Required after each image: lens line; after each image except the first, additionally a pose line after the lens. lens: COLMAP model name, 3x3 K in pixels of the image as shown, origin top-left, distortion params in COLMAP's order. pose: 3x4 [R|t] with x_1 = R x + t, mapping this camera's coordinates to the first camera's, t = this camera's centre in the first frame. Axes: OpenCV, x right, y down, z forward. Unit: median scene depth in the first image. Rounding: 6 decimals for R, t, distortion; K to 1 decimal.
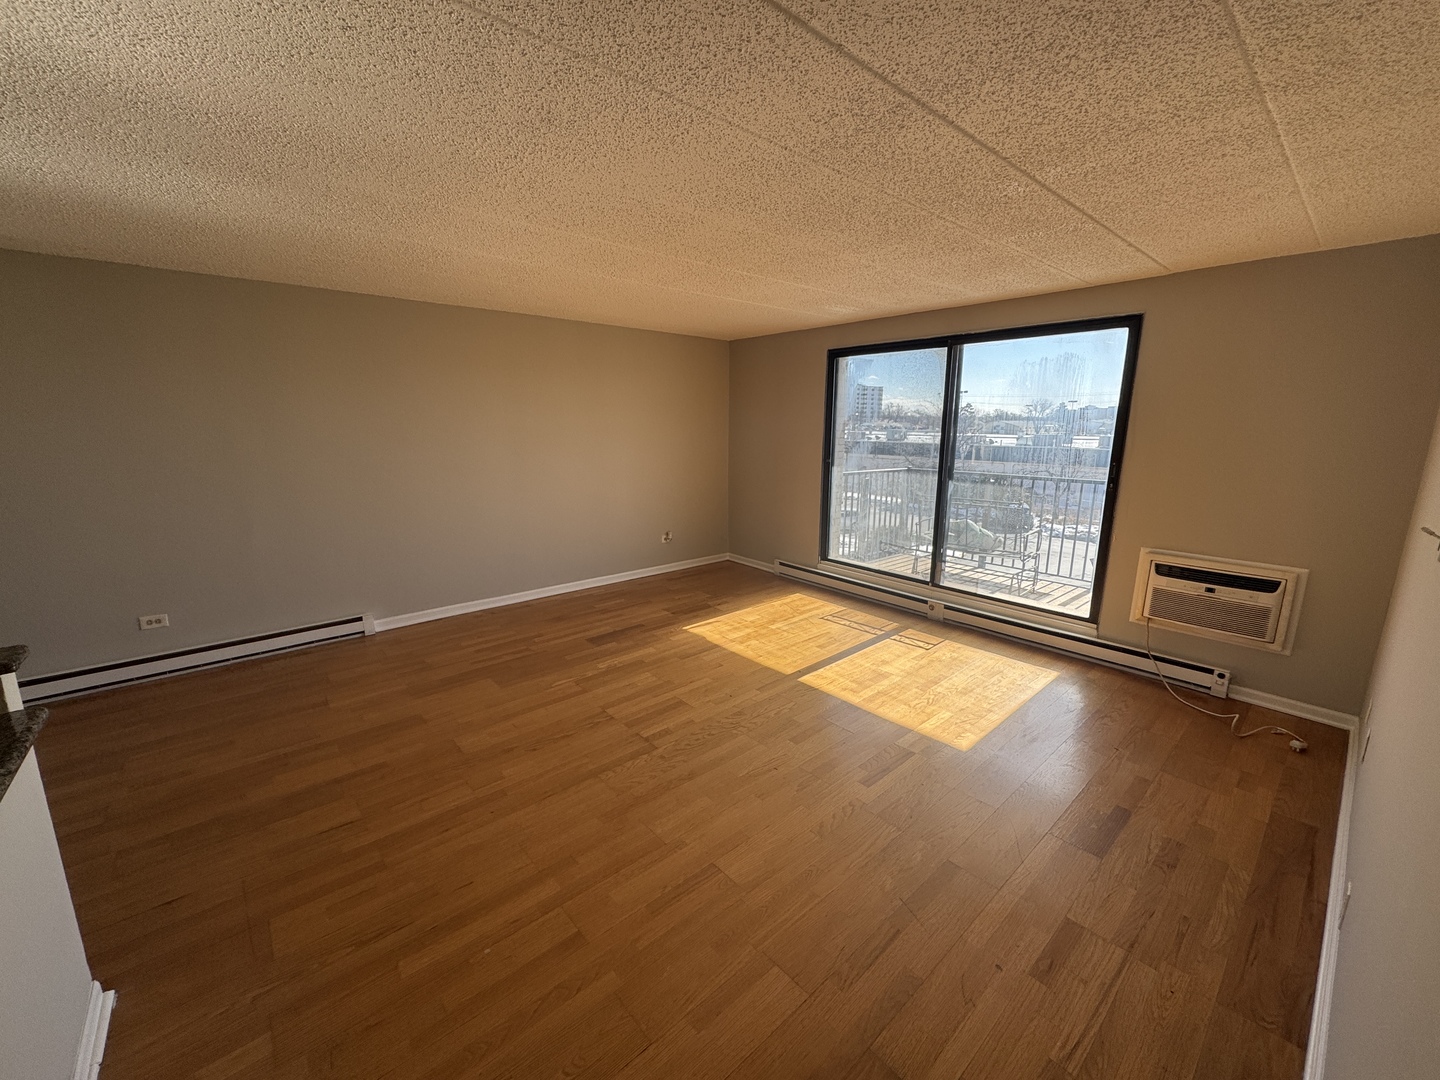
lens RADIAL K [[574.2, 0, 717.6], [0, 574.2, 539.6], [0, 0, 1]] dist [-0.002758, 0.000321]
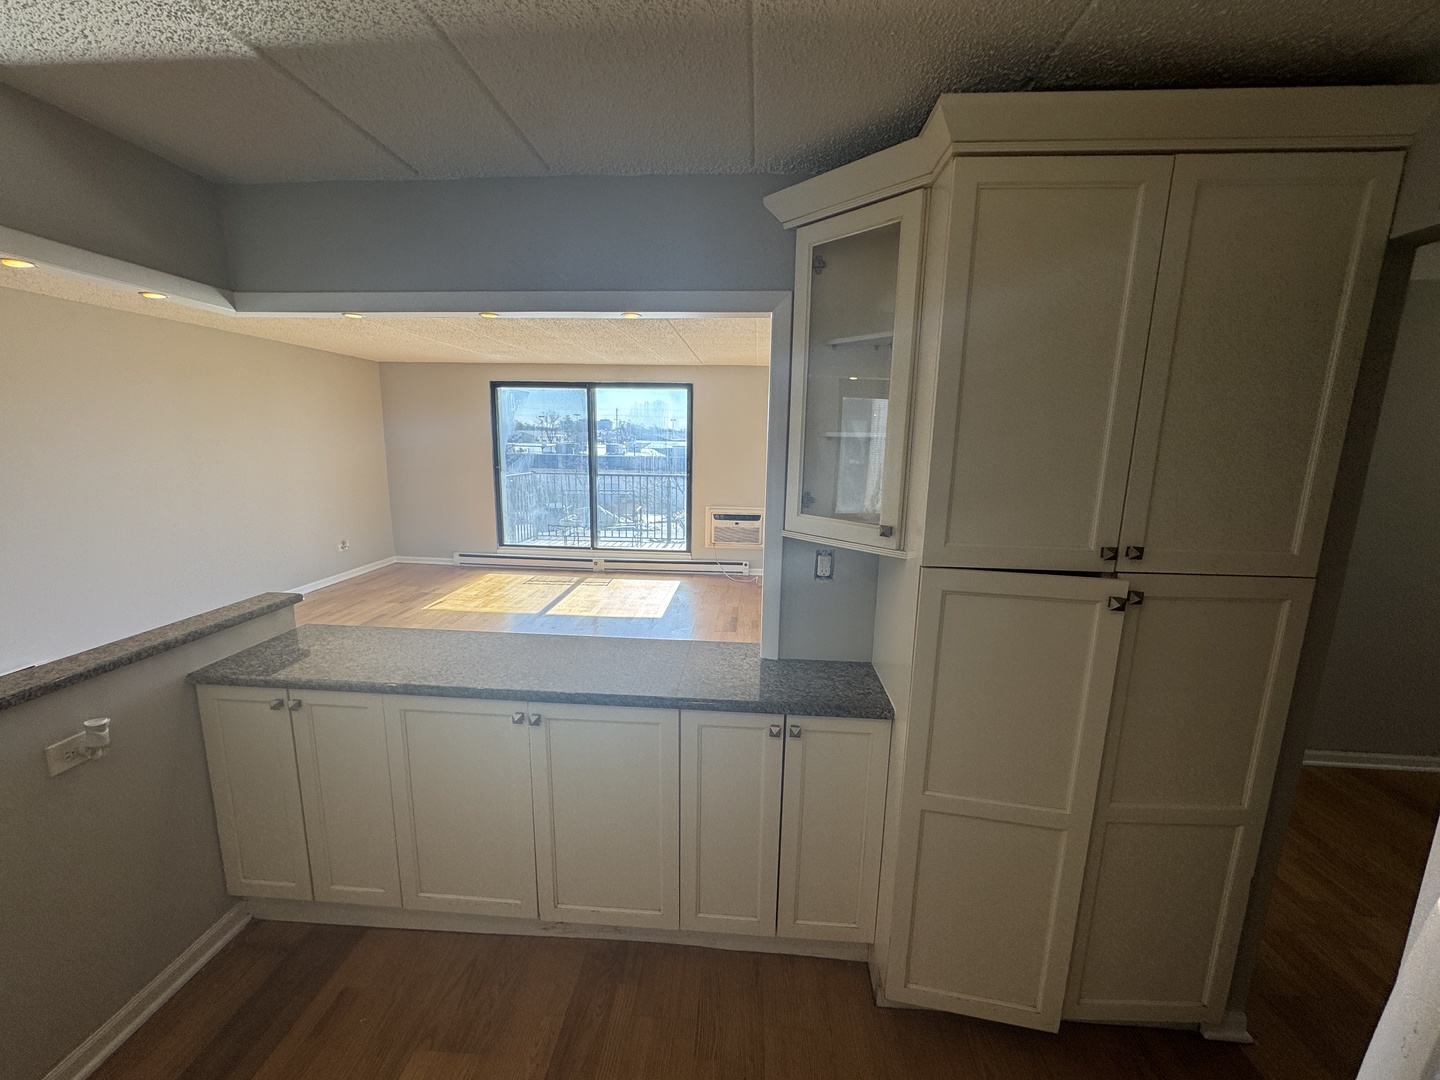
lens RADIAL K [[581.0, 0, 719.2], [0, 581.0, 537.3], [0, 0, 1]] dist [-0.002677, -0.000174]
pose [[0.707169, -0.114988, 0.697632, -0.446026], [0.129180, 0.991091, 0.032412, 0.045818], [-0.695144, 0.067199, 0.715723, -0.300230]]
